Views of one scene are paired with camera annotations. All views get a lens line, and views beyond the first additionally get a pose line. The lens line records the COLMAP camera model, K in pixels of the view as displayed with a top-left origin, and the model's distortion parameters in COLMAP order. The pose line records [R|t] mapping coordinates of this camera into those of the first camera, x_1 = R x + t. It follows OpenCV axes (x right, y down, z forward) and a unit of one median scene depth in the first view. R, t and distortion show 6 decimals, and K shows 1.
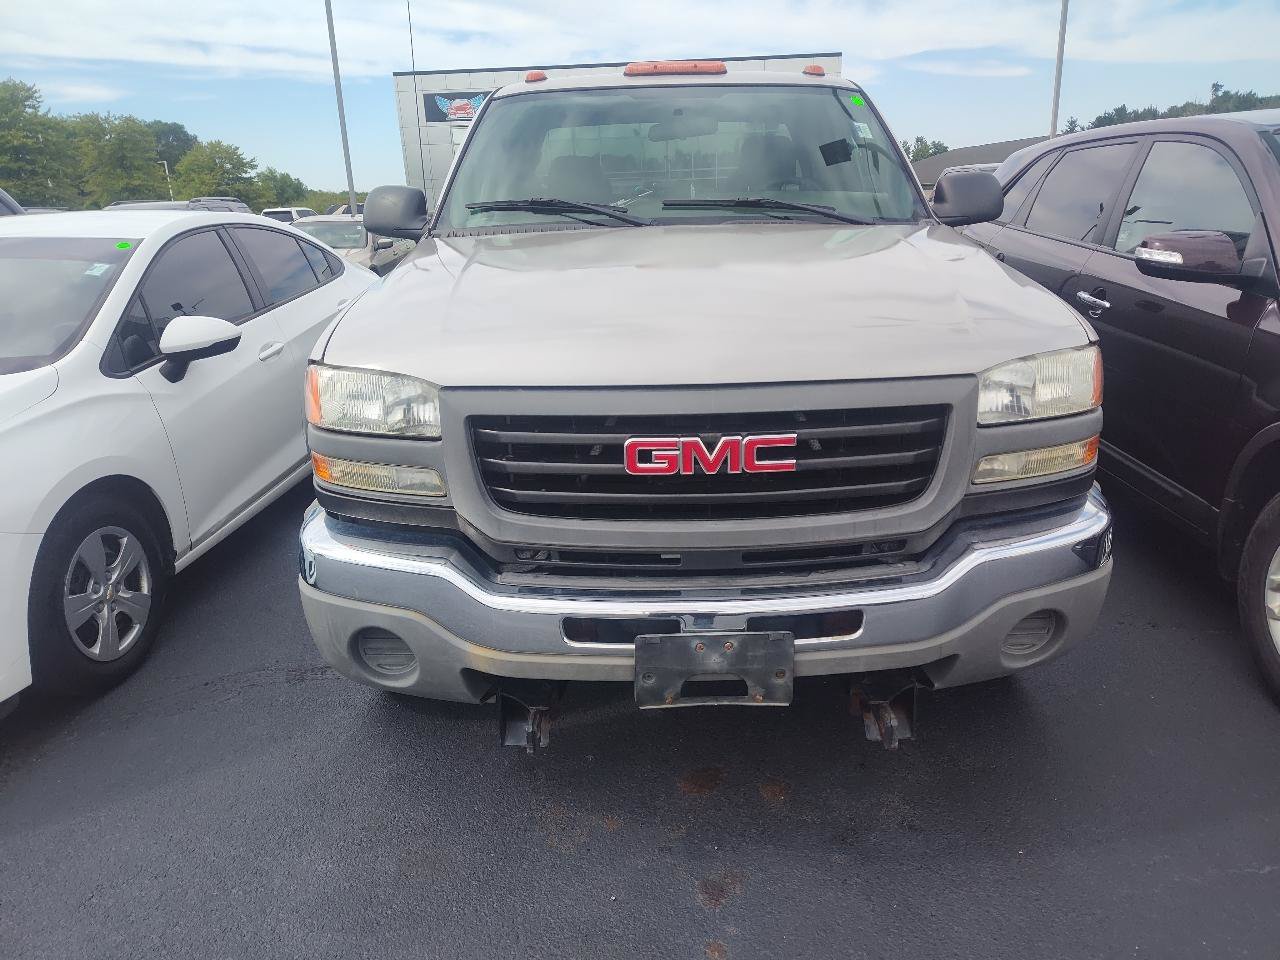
lens RADIAL K [[855.9, 0, 653.1], [0, 855.9, 471.3], [0, 0, 1]] dist [0.035221, -0.000574]
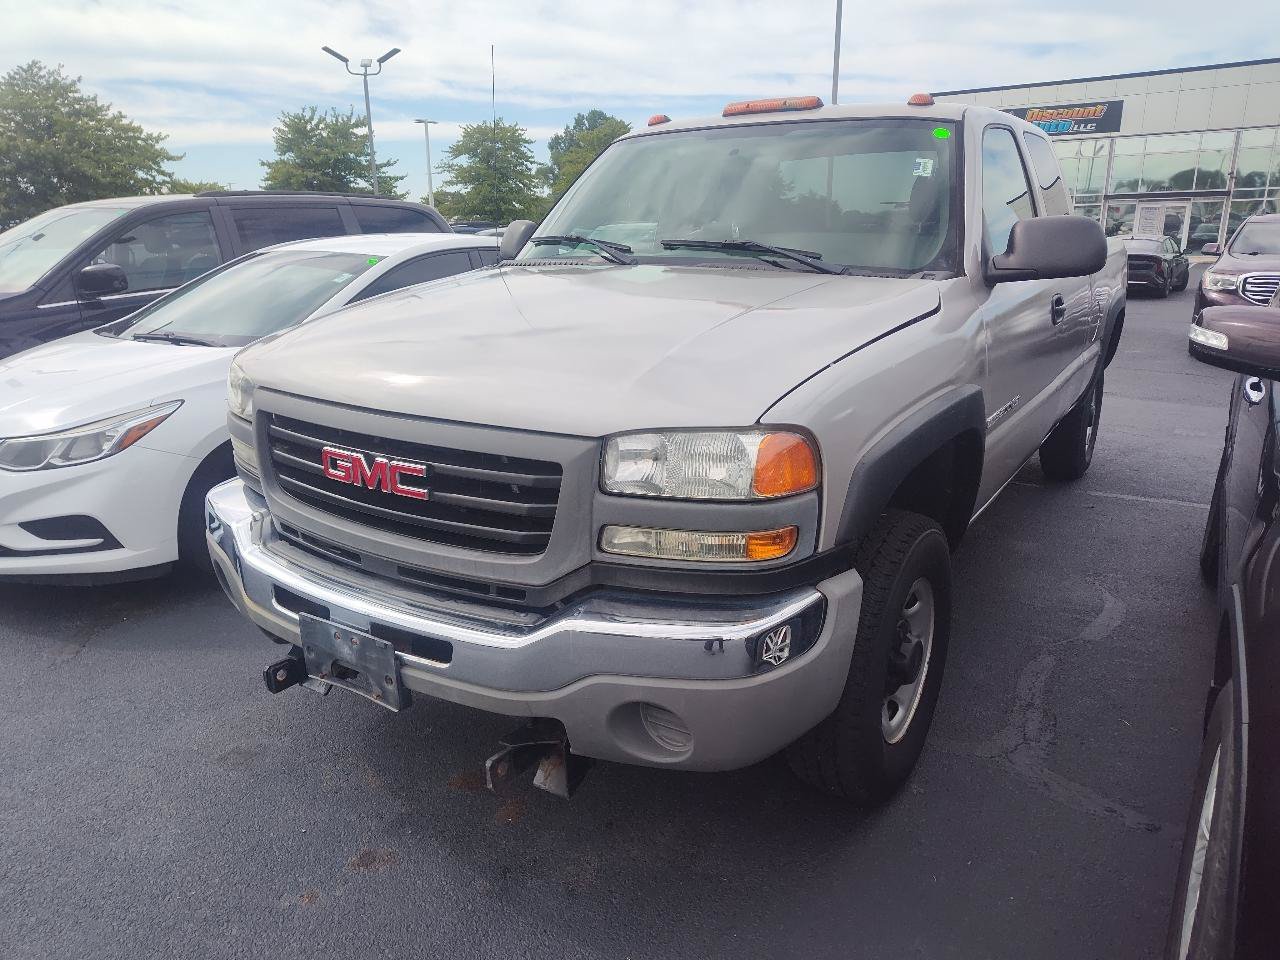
lens RADIAL K [[871.4, 0, 645.3], [0, 871.4, 485.4], [0, 0, 1]] dist [0.017797, -0.002333]
pose [[0.840271, 0.176792, -0.512532, 0.923147], [-0.182416, 0.982415, 0.039810, -0.108398], [0.510557, 0.060043, 0.857745, 0.192543]]
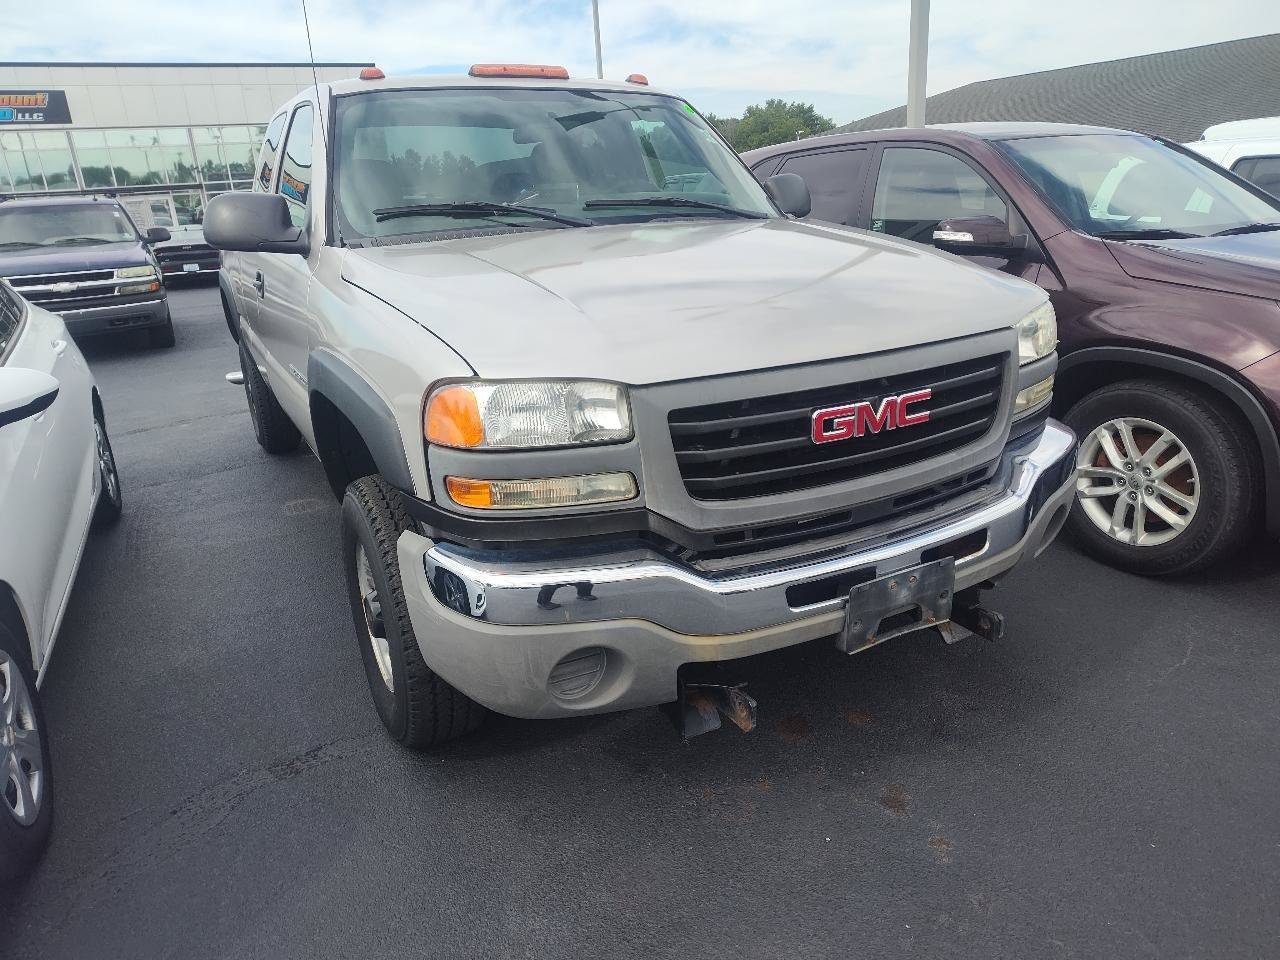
lens RADIAL K [[860.6, 0, 640.0], [0, 860.6, 480.0], [0, 0, 1]] dist [0.038830, -0.034965]
pose [[0.884281, -0.162197, 0.437880, -0.687383], [0.164865, 0.985790, 0.032212, -0.022611], [-0.436883, 0.043706, 0.898456, 0.115983]]
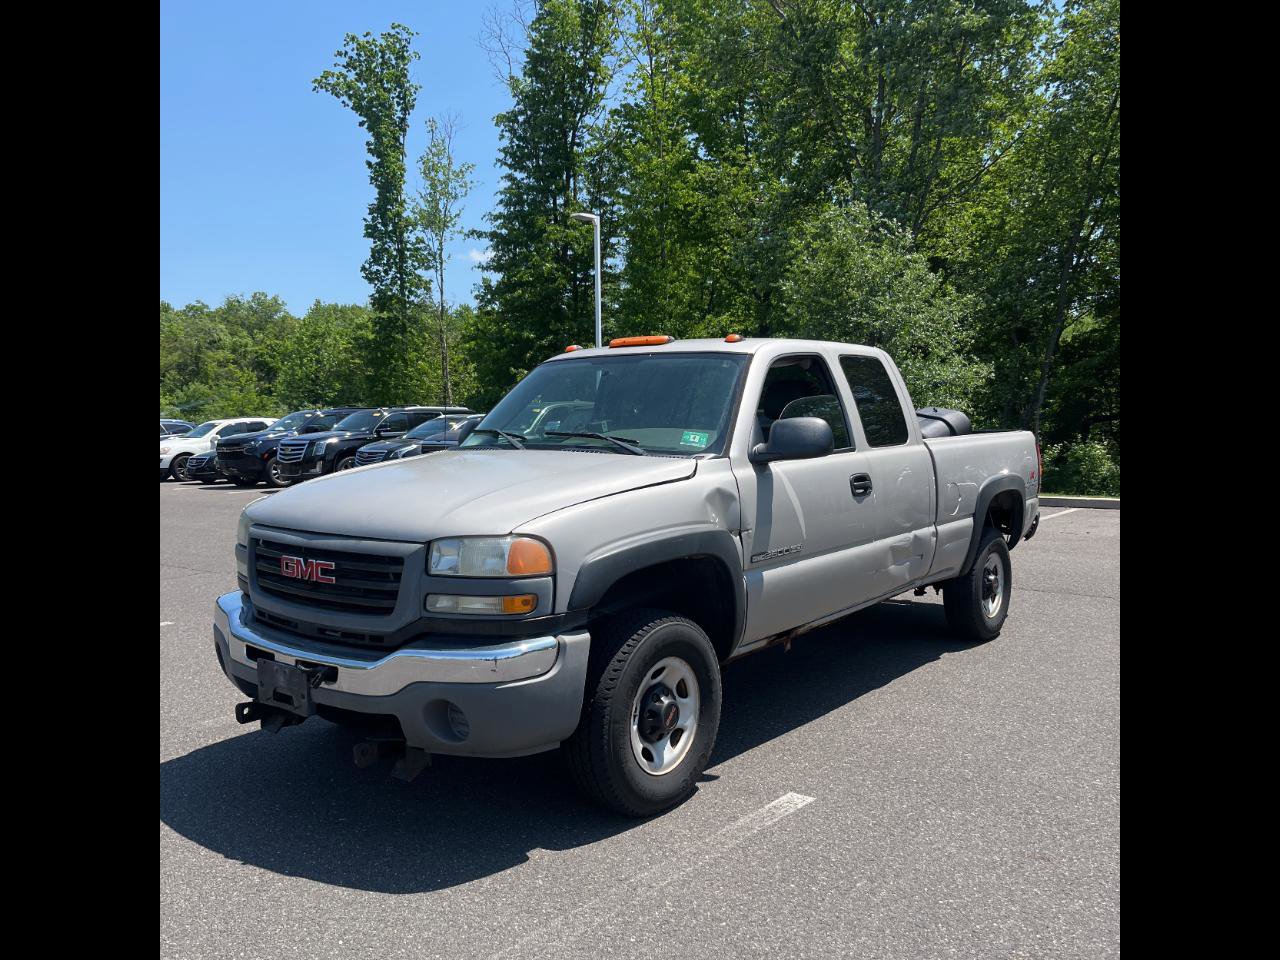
lens RADIAL K [[871.4, 0, 645.3], [0, 871.4, 485.4], [0, 0, 1]] dist [0.017797, -0.002333]
pose [[0.803339, 0.062597, -0.592223, 1.693823], [-0.190709, 0.969131, -0.156257, -0.037631], [0.564160, 0.238469, 0.790478, -0.118050]]
